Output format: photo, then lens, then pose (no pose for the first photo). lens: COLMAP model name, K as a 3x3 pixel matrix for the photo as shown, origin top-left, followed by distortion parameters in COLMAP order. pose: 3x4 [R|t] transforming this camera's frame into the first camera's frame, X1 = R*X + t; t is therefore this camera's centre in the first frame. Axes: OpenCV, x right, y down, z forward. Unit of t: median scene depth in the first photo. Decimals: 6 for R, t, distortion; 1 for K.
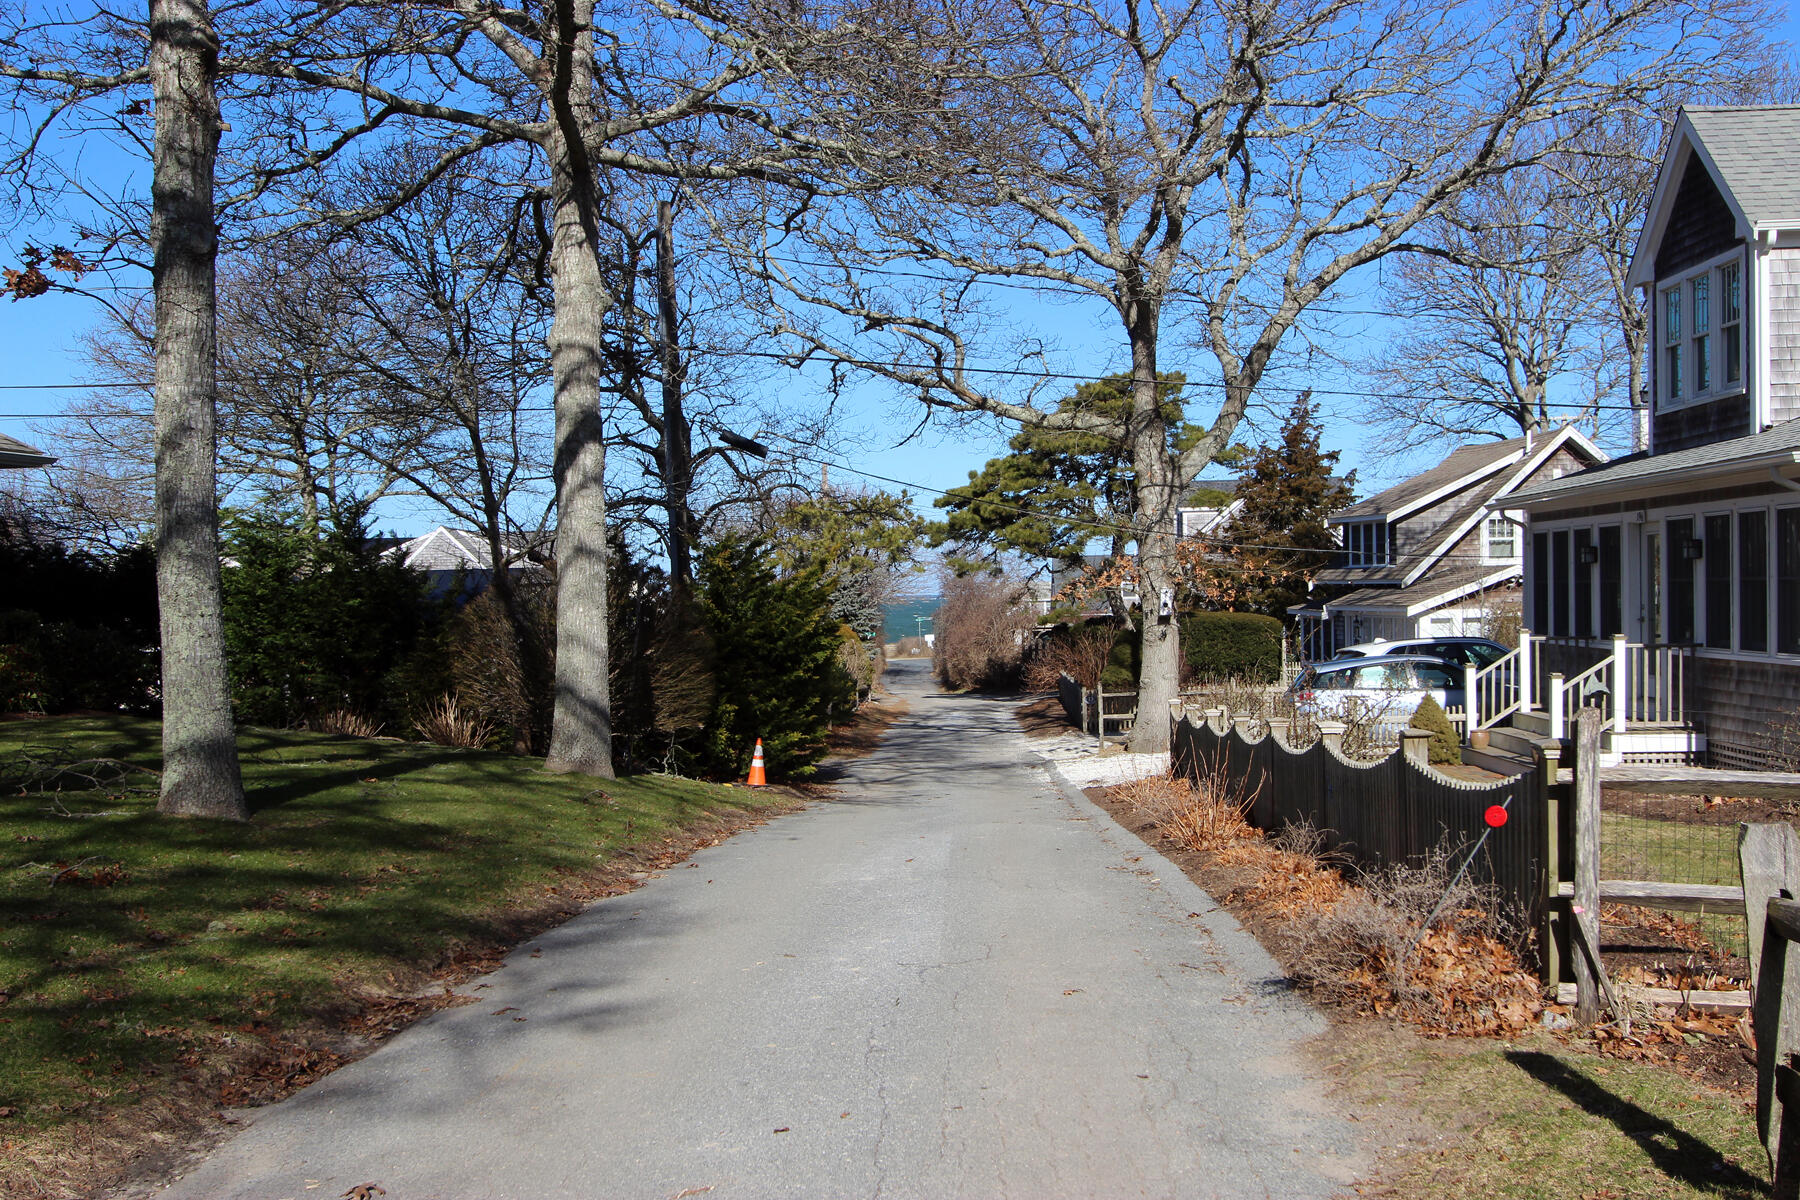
lens RADIAL K [[1841.0, 0, 898.8], [0, 1841.0, 599.4], [0, 0, 1]] dist [0.007732, 0.000000]
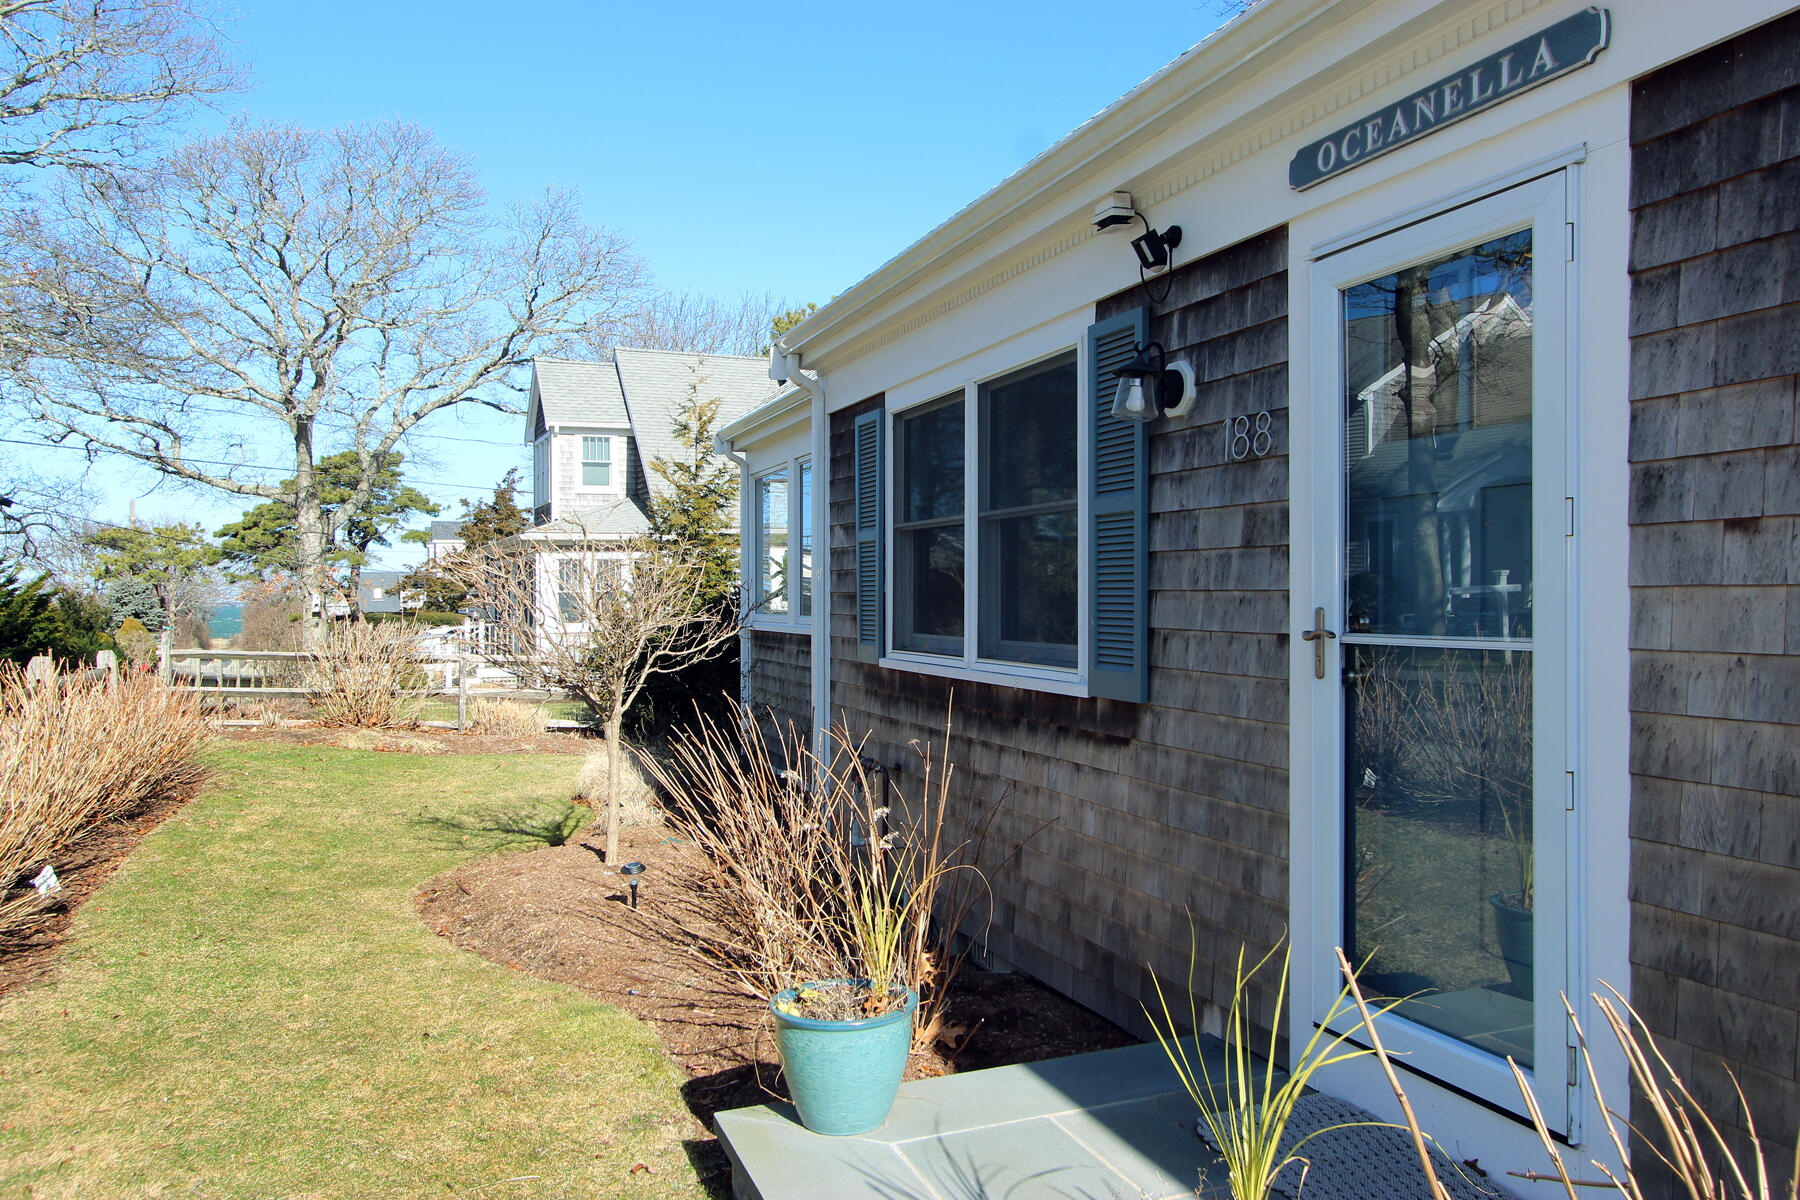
lens RADIAL K [[1342.4, 0, 901.6], [0, 1342.4, 585.6], [0, 0, 1]] dist [0.013921, 0.007924]
pose [[0.901816, 0.017641, 0.431759, 0.052918], [-0.010534, 0.999767, -0.018845, 0.001427], [-0.431991, 0.012446, 0.901792, -0.162380]]
